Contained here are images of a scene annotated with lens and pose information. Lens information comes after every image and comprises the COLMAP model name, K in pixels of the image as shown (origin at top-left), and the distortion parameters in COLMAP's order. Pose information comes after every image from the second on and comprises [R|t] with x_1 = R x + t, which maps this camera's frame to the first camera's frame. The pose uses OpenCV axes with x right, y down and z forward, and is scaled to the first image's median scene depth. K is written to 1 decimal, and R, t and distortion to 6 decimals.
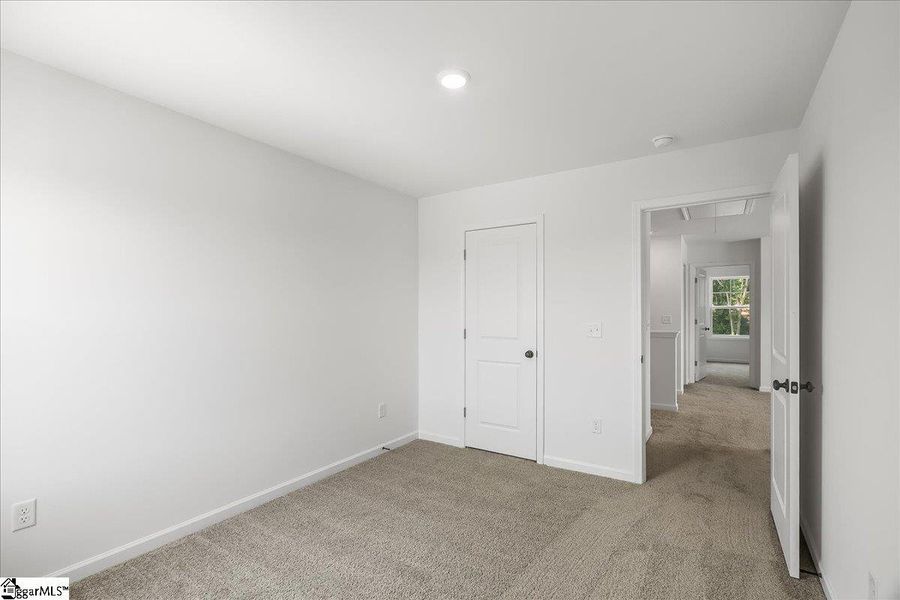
lens RADIAL K [[412.6, 0, 450.0], [0, 412.6, 300.0], [0, 0, 1]] dist [-0.011327, 0.001282]
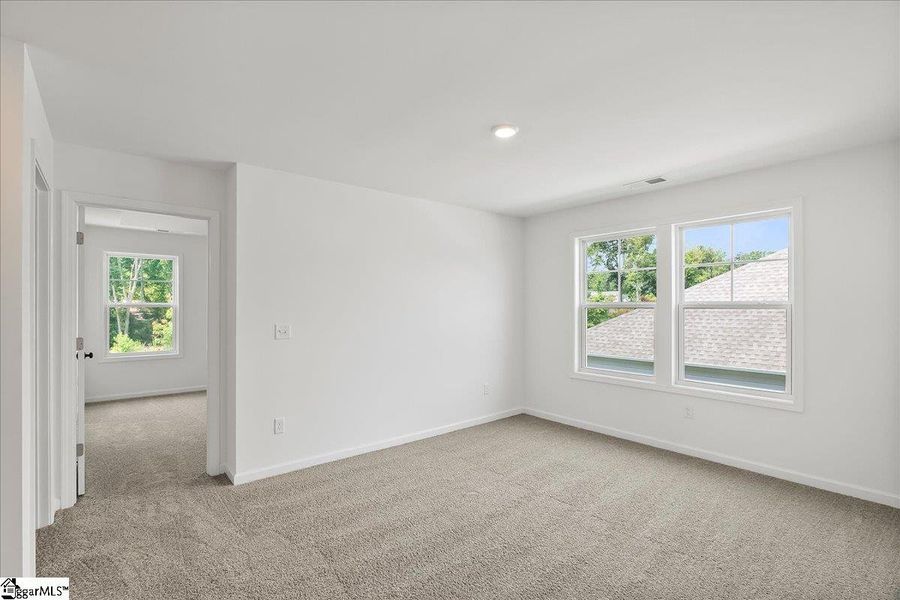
lens RADIAL K [[412.6, 0, 450.0], [0, 412.6, 300.0], [0, 0, 1]] dist [-0.011327, 0.001282]
pose [[0.280522, 0.001277, 0.959847, 0.260928], [-0.011422, 0.999933, 0.002008, 0.005682], [-0.959780, -0.011527, 0.280518, 0.444571]]
